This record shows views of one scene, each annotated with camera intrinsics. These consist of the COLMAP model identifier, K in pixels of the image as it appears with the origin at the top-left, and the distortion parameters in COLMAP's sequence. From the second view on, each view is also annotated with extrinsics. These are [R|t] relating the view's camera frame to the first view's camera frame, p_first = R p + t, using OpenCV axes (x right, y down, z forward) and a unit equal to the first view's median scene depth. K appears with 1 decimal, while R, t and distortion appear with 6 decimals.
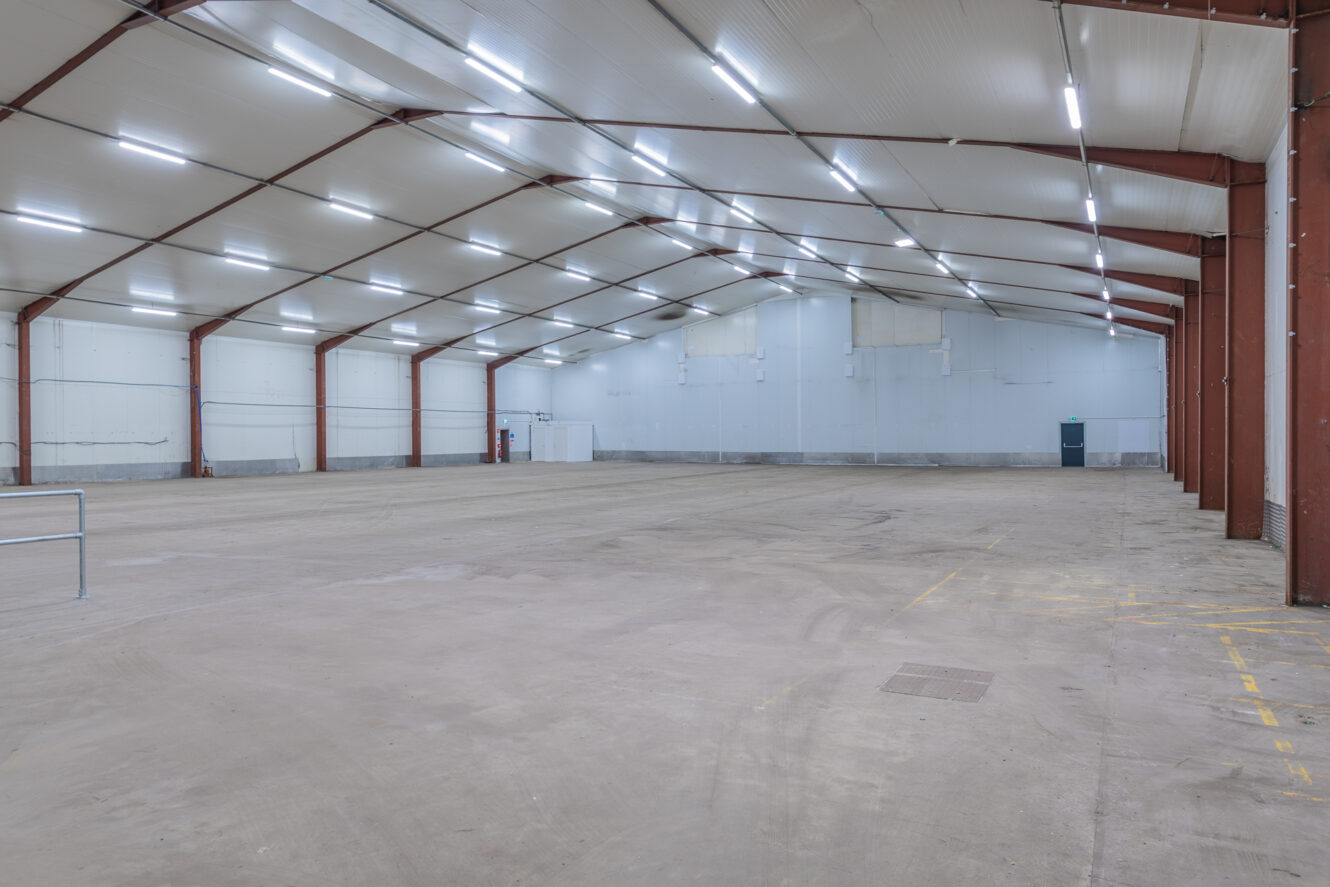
lens RADIAL K [[879.0, 0, 667.7], [0, 879.0, 442.6], [0, 0, 1]] dist [0.020106, -0.011566]
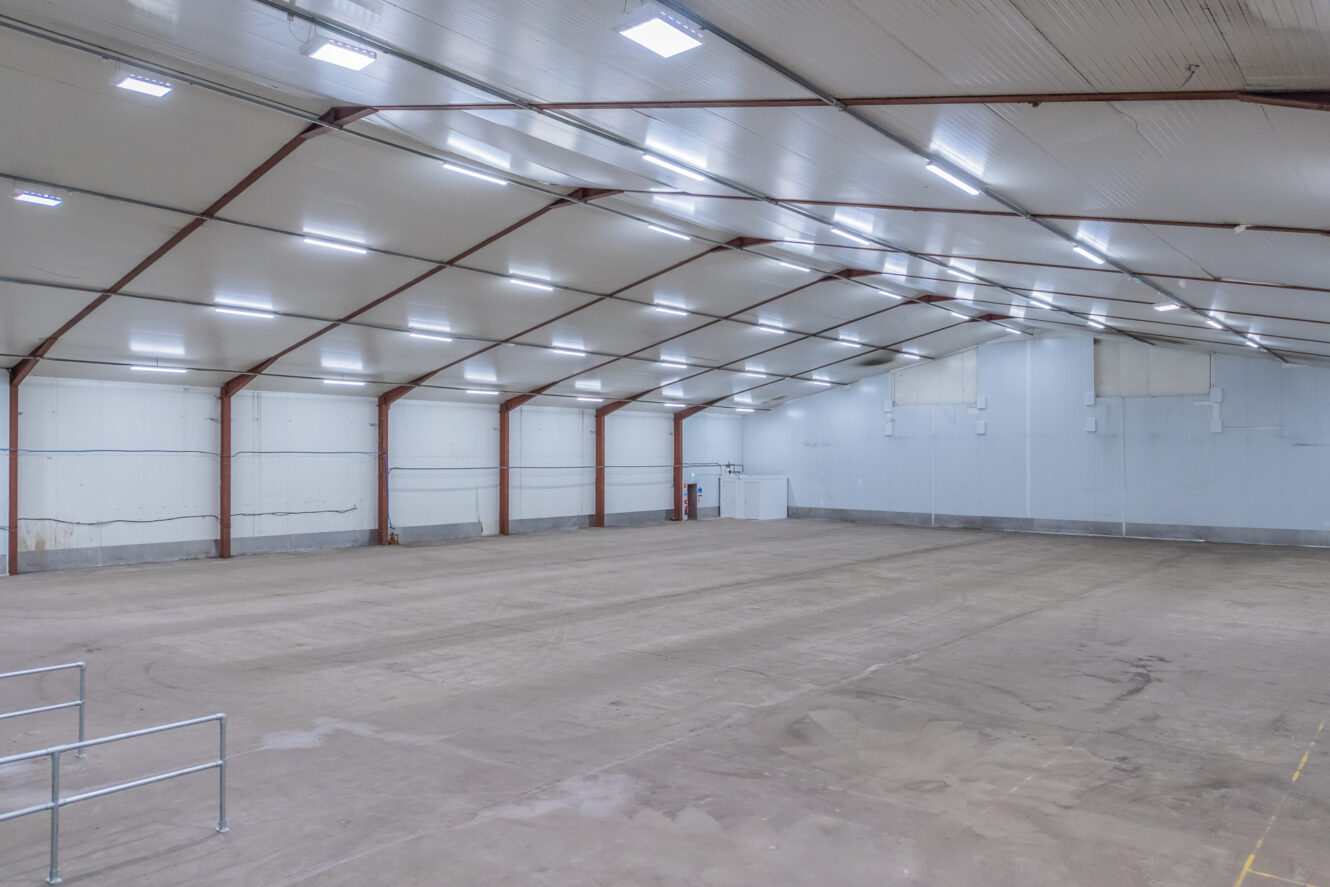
lens RADIAL K [[945.1, 0, 683.2], [0, 945.1, 455.5], [0, 0, 1]] dist [0.030661, -0.025485]
pose [[0.980482, 0.006813, -0.196493, 0.001326], [-0.008336, 0.999941, -0.006922, -0.059251], [0.196434, 0.008425, 0.980481, 0.031708]]
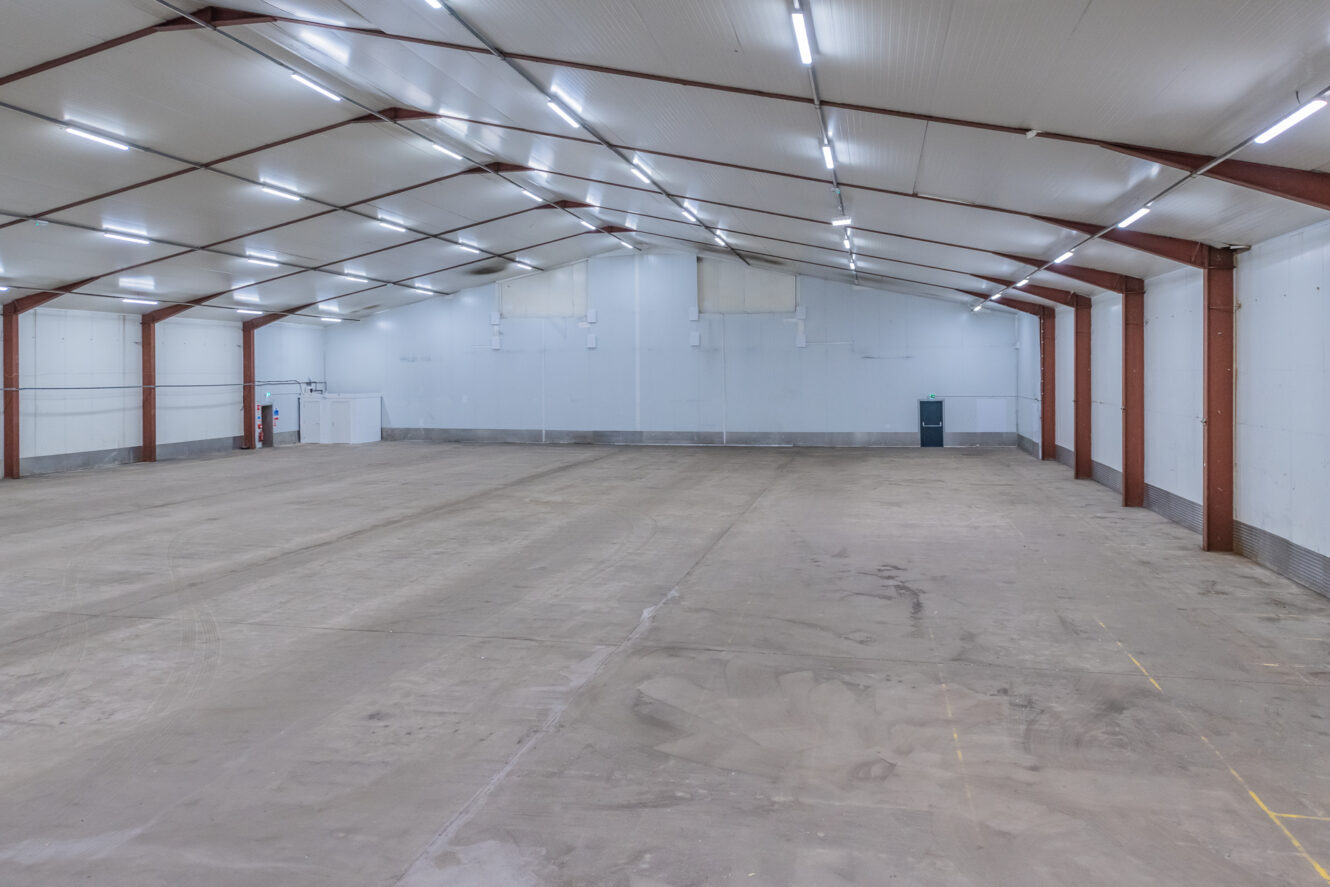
lens RADIAL K [[945.1, 0, 671.3], [0, 945.1, 372.3], [0, 0, 1]] dist [0.030661, -0.025485]
pose [[0.963557, -0.000728, 0.267502, -0.099413], [0.003093, 0.999960, -0.008423, -0.056583], [-0.267485, 0.008943, 0.963520, 0.126386]]
